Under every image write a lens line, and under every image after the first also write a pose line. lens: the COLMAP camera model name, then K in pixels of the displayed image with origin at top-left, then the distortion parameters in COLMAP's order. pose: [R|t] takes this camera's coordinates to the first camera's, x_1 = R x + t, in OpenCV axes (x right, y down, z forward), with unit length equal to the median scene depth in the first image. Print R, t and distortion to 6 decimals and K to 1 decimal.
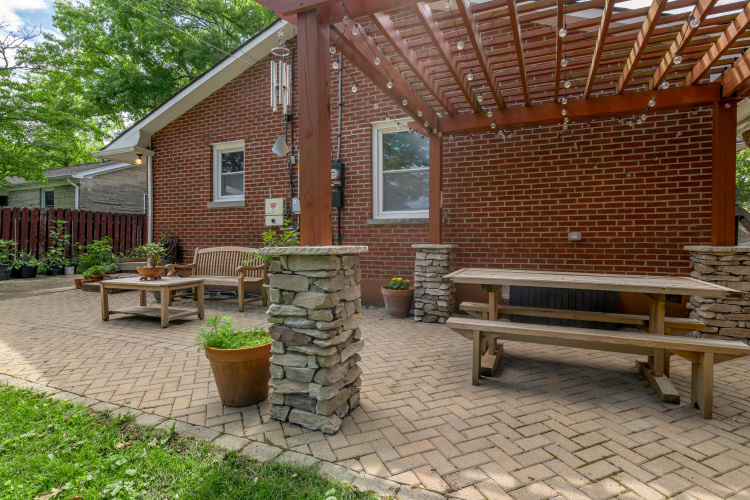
lens RADIAL K [[386.8, 0, 377.6], [0, 386.8, 240.0], [0, 0, 1]] dist [-0.007141, -0.003102]
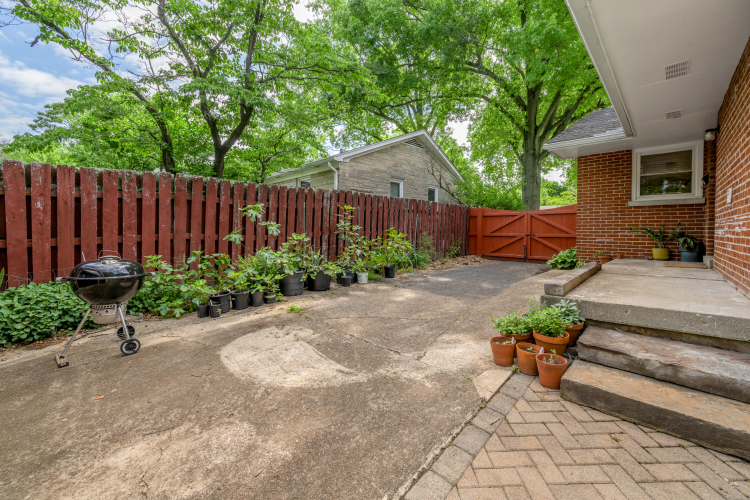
lens RADIAL K [[301.6, 0, 378.1], [0, 301.6, 238.1], [0, 0, 1]] dist [-0.006101, -0.000535]
pose [[0.934876, 0.011511, -0.354787, -1.065925], [-0.000938, 0.999551, 0.029959, -0.014374], [0.354972, -0.027675, 0.934467, 0.919798]]
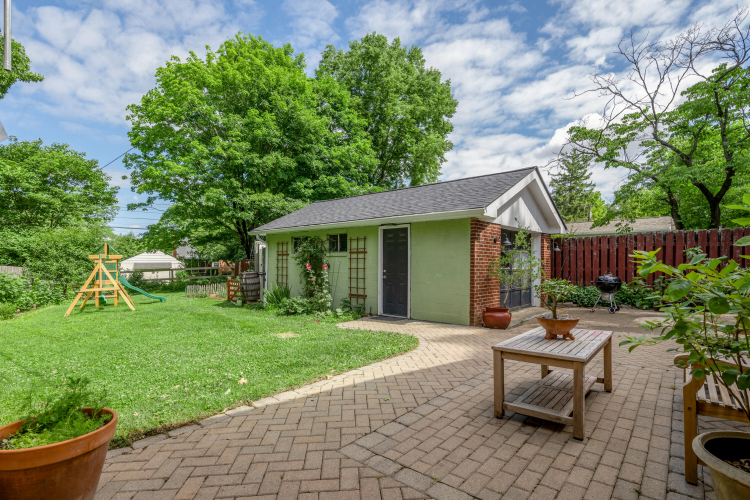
lens RADIAL K [[363.3, 0, 377.1], [0, 363.3, 264.5], [0, 0, 1]] dist [0.001514, 0.000666]
pose [[-0.288435, -0.001510, -0.957498, 0.054659], [0.001173, 0.999997, -0.001931, -0.007861], [0.957499, -0.001680, -0.288433, 0.744671]]
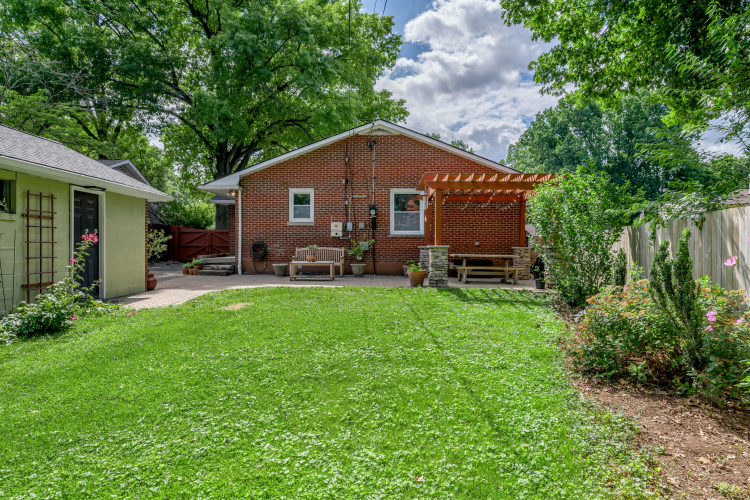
lens RADIAL K [[446.6, 0, 371.3], [0, 446.6, 247.6], [0, 0, 1]] dist [0.002667, 0.000466]
pose [[0.928813, 0.004607, 0.370521, -1.012972], [-0.006037, 0.999978, 0.002699, 0.012146], [-0.370501, -0.004743, 0.928820, -1.225378]]
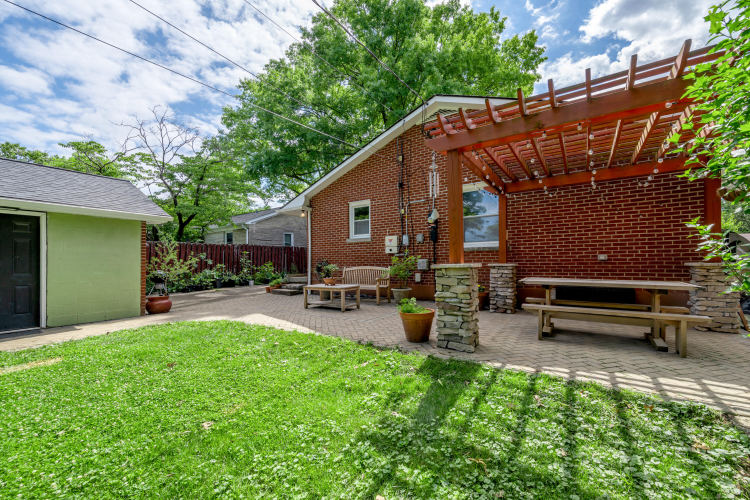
lens RADIAL K [[301.6, 0, 374.5], [0, 301.6, 260.7], [0, 0, 1]] dist [-0.006101, -0.000535]
pose [[0.982485, -0.011274, -0.186001, -0.114454], [0.010128, 0.999923, -0.007110, 0.002445], [0.186067, 0.005102, 0.982524, -0.250855]]
